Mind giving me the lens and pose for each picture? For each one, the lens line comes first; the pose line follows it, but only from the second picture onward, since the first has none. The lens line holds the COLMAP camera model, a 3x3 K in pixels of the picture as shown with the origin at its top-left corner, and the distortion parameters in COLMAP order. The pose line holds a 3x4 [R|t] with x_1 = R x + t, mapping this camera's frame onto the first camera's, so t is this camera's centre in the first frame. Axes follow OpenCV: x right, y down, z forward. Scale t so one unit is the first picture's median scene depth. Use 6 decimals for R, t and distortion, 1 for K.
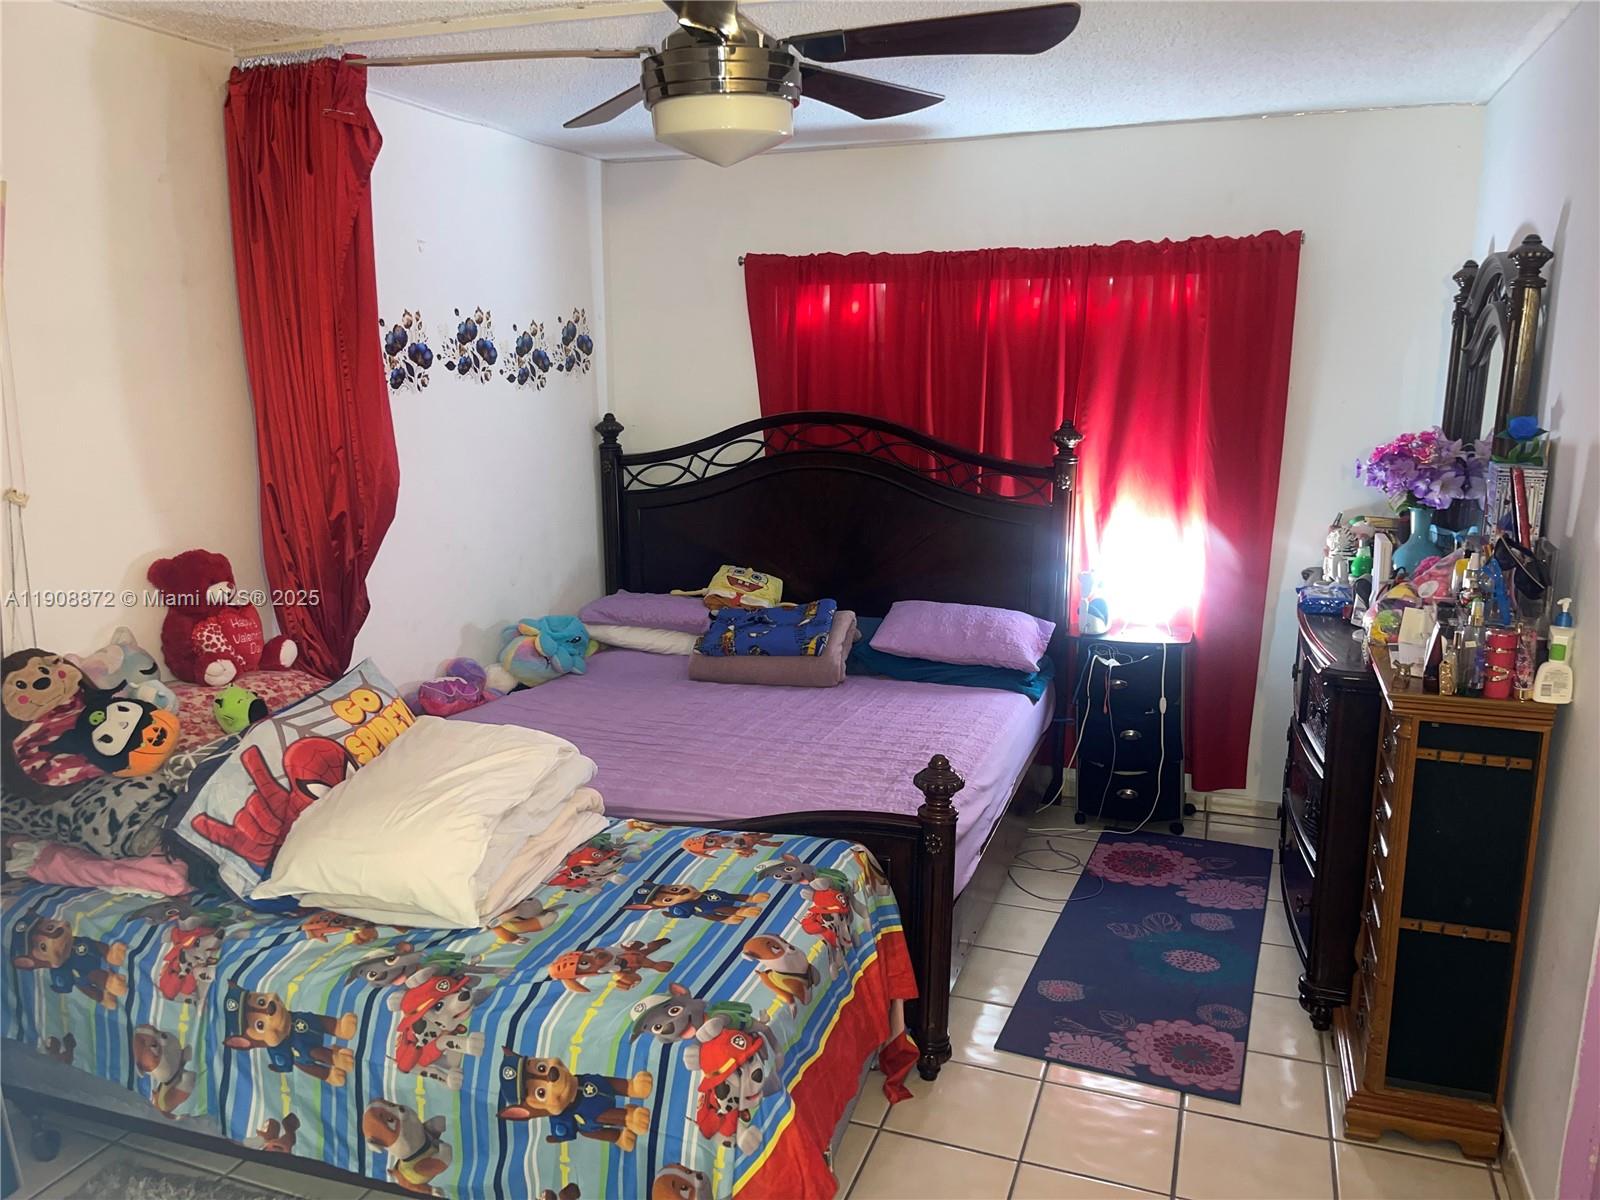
lens RADIAL K [[1227.0, 0, 800.0], [0, 1227.0, 600.0], [0, 0, 1]] dist [0.136506, -0.206613]
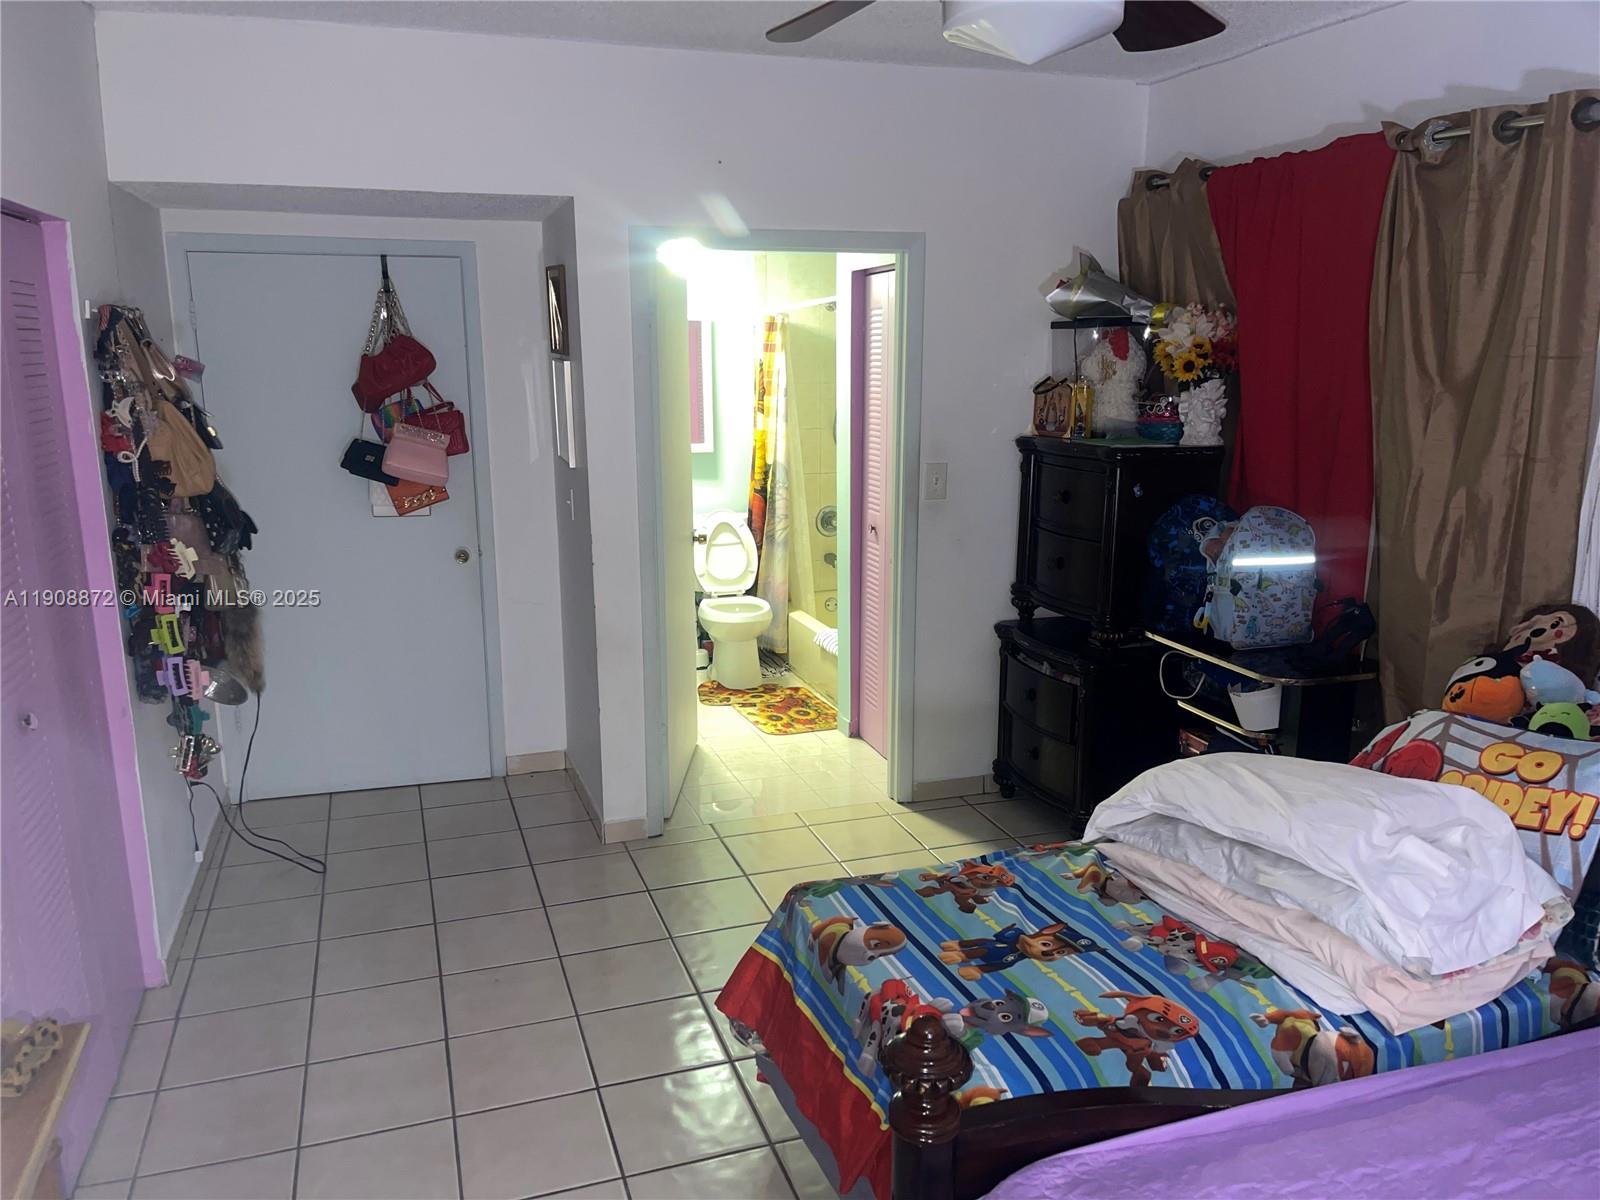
lens RADIAL K [[1227.0, 0, 800.0], [0, 1227.0, 600.0], [0, 0, 1]] dist [0.136506, -0.206613]
pose [[-0.778671, 0.139099, -0.611820, 0.527588], [-0.113131, 0.928008, 0.354969, -0.271068], [0.617150, 0.345619, -0.706876, 1.429845]]
